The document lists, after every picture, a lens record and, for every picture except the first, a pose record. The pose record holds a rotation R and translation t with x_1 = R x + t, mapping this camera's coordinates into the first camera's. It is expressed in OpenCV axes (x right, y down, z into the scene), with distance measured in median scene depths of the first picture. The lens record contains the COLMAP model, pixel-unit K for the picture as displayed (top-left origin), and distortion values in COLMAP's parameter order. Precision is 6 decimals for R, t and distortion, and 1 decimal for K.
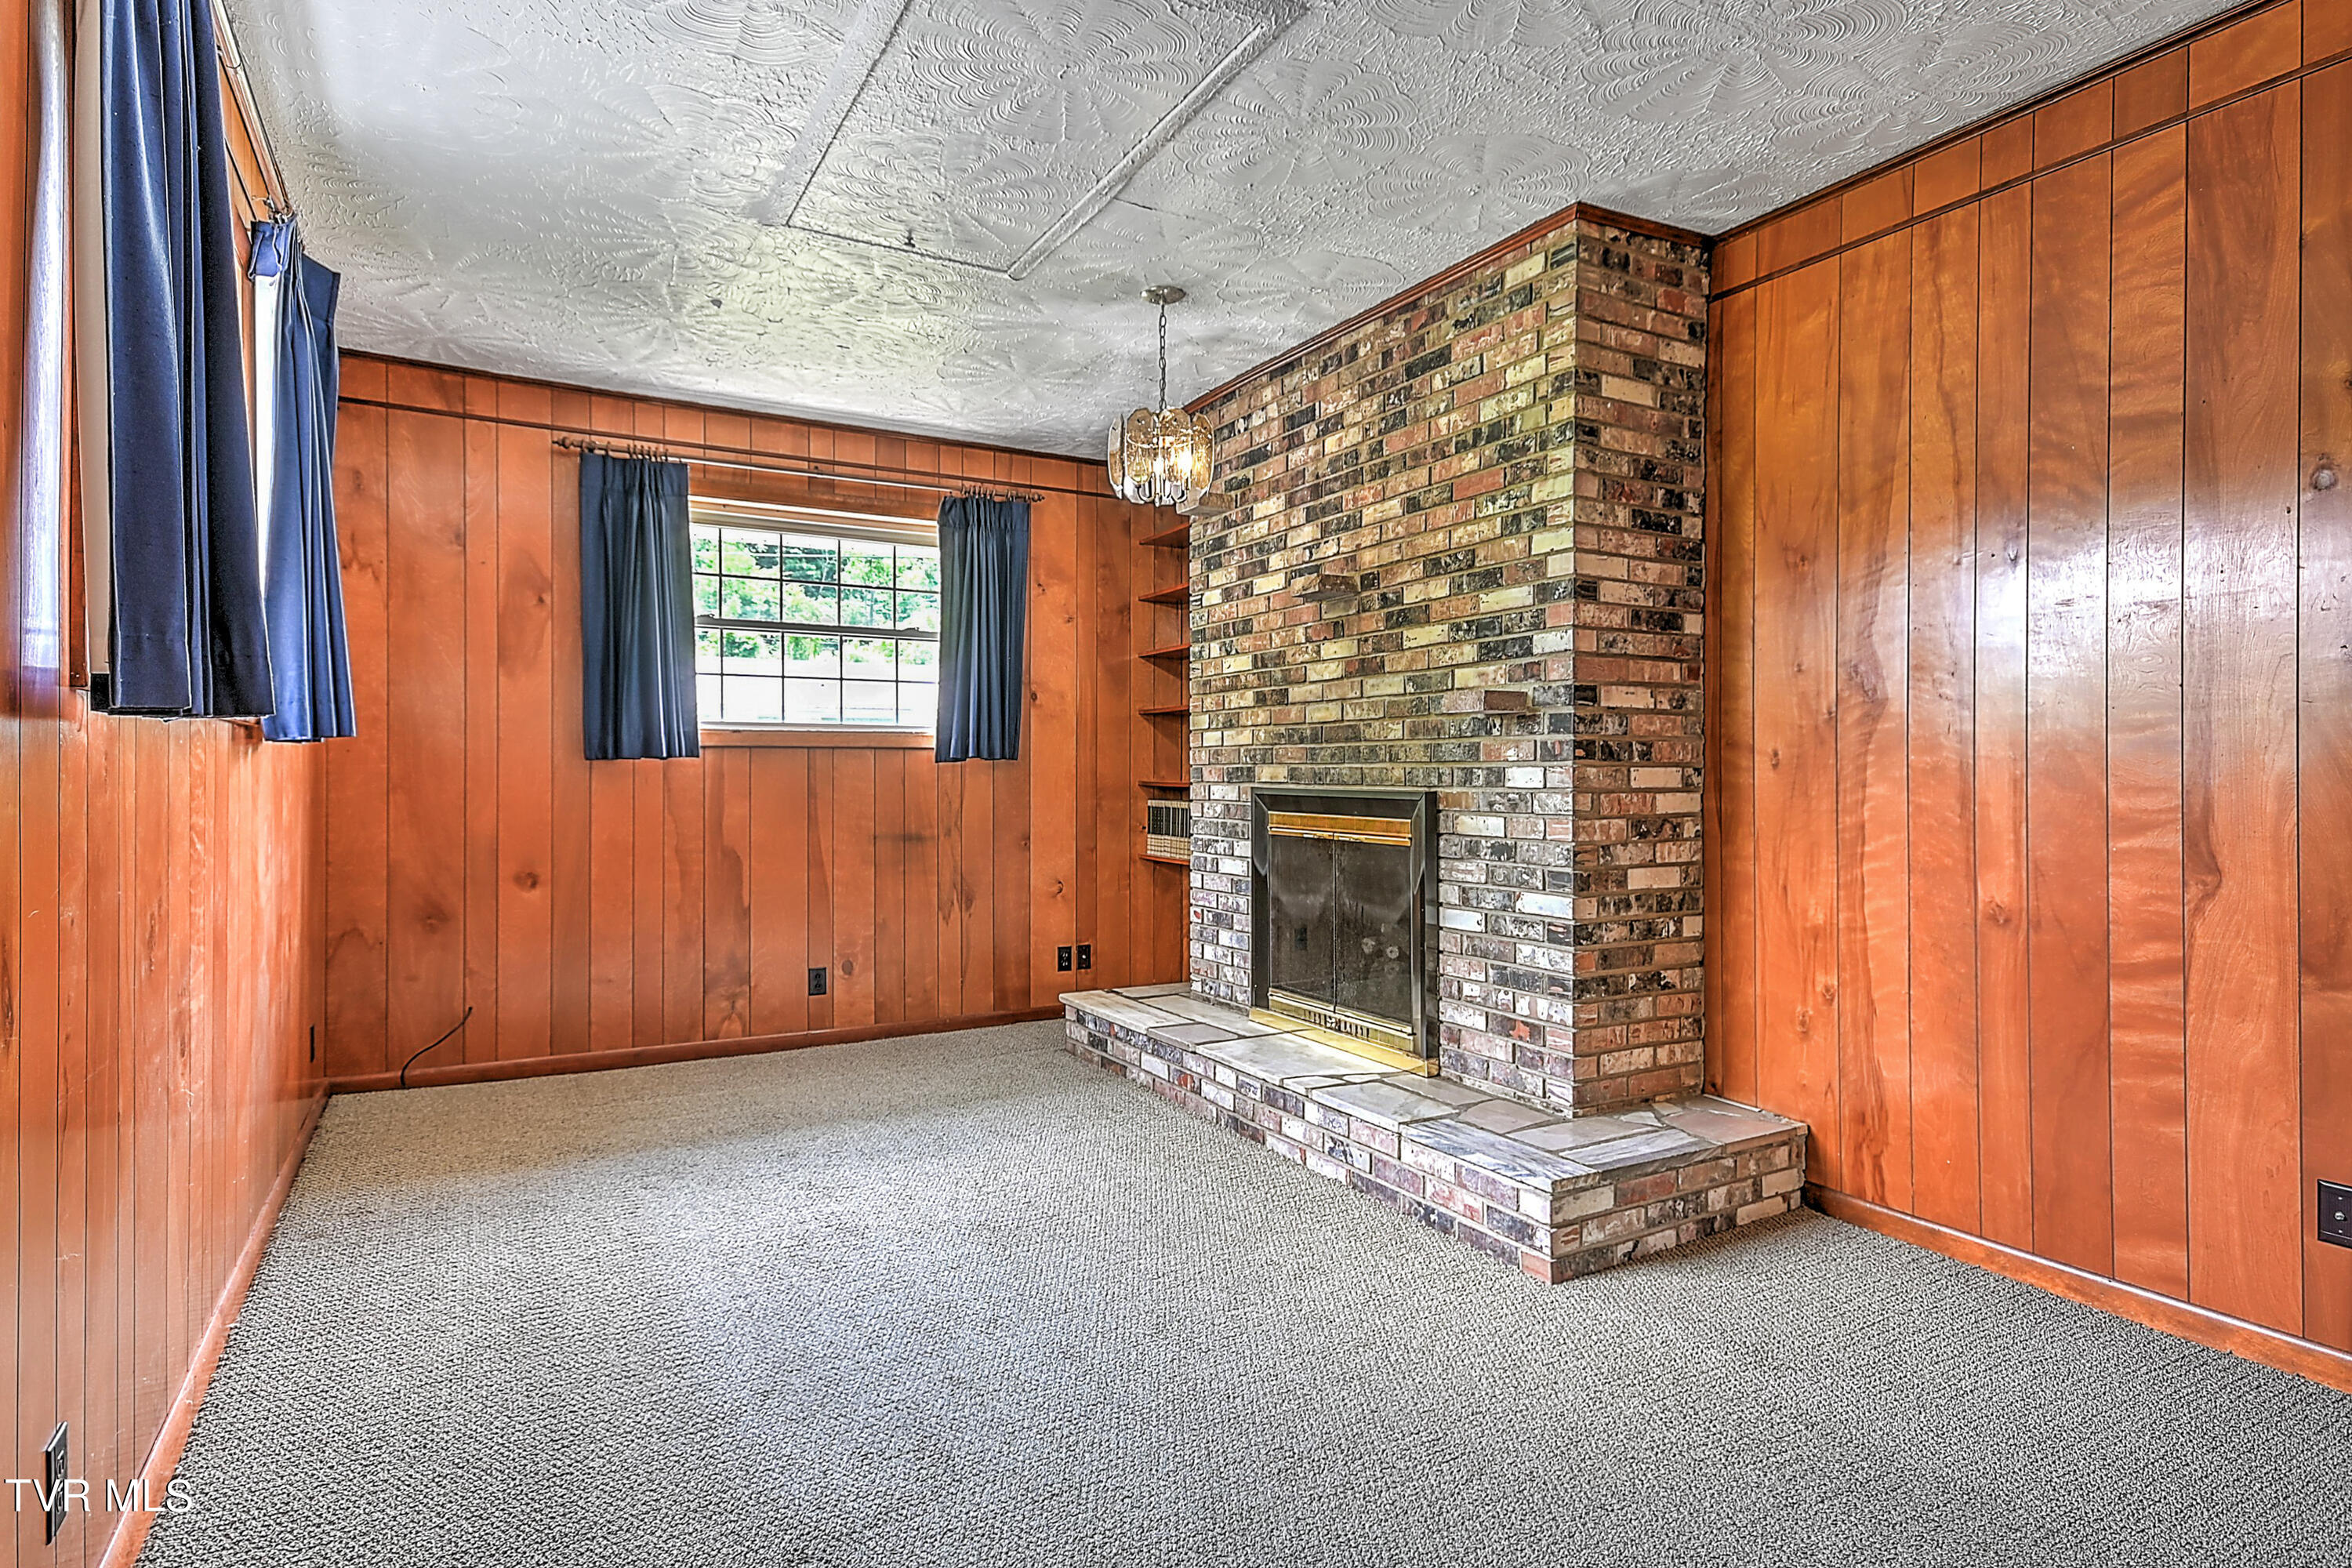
lens RADIAL K [[1221.8, 0, 1176.0], [0, 1221.8, 784.0], [0, 0, 1]] dist [0.001203, 0.000265]
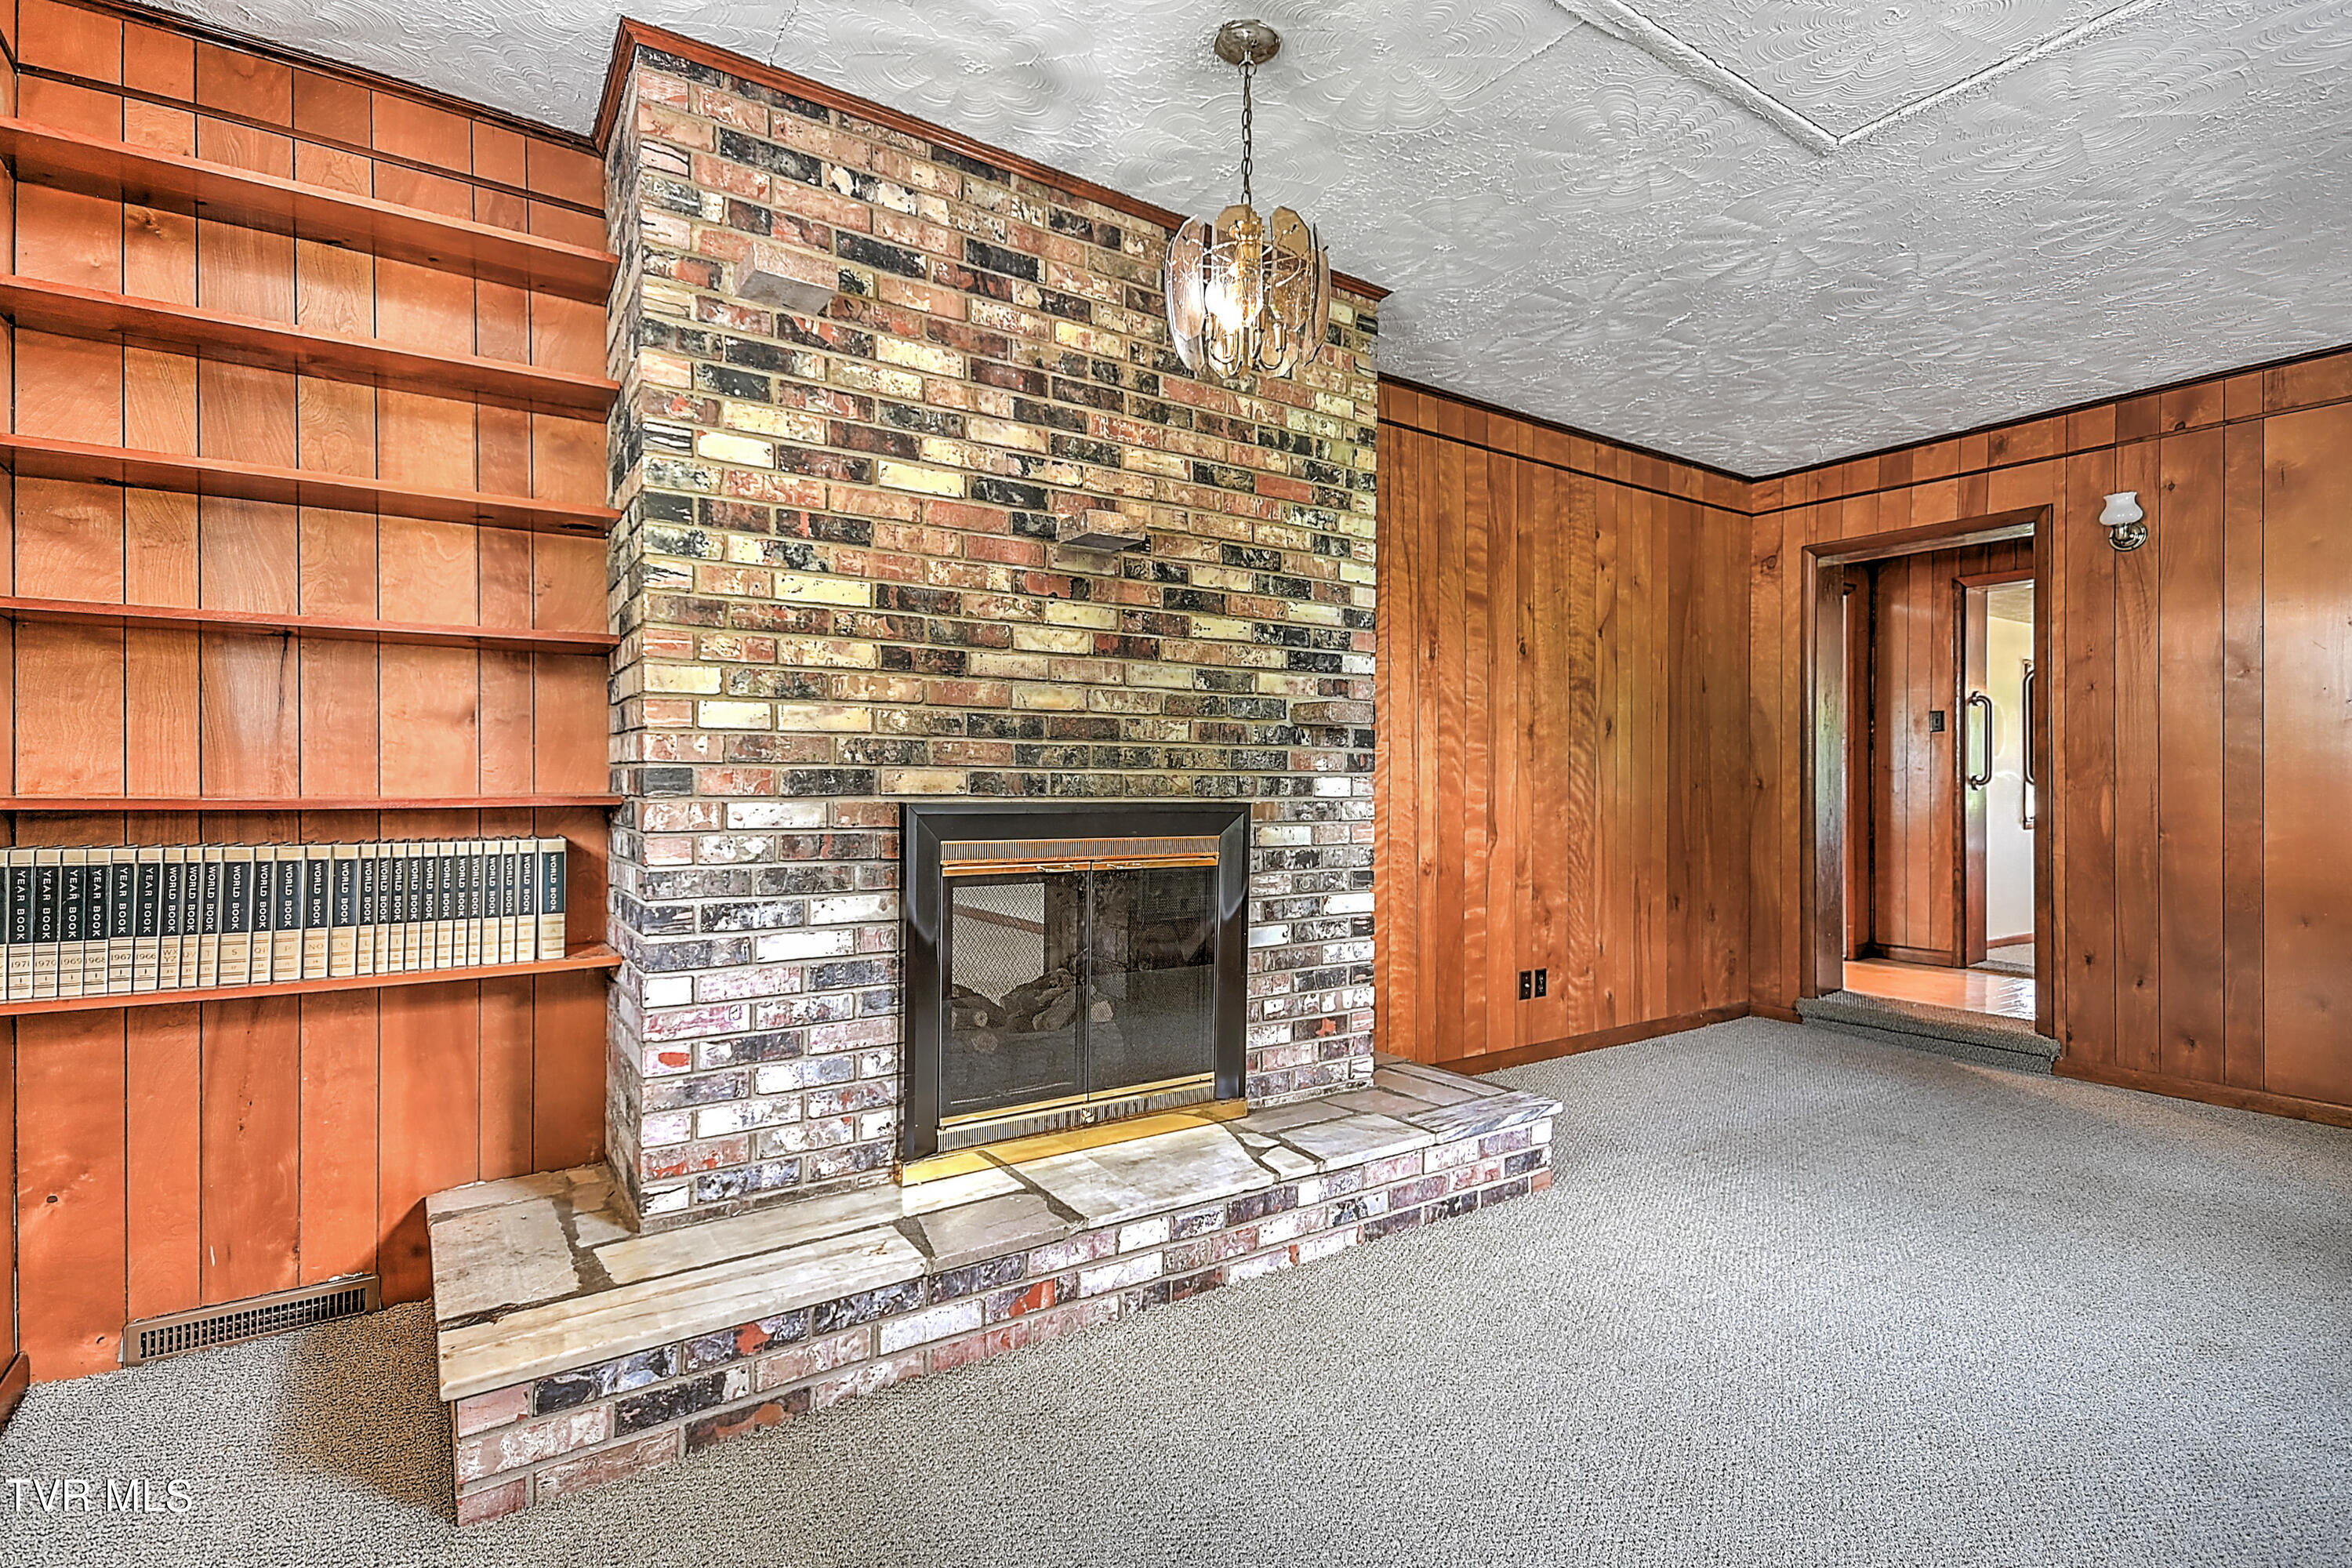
lens RADIAL K [[1112.7, 0, 1176.0], [0, 1112.7, 784.0], [0, 0, 1]] dist [0.002958, 0.000854]
pose [[-0.076619, -0.002537, 0.997057, -0.590993], [0.002890, 0.999992, 0.002766, -0.009637], [-0.997056, 0.003094, -0.076611, 1.068742]]
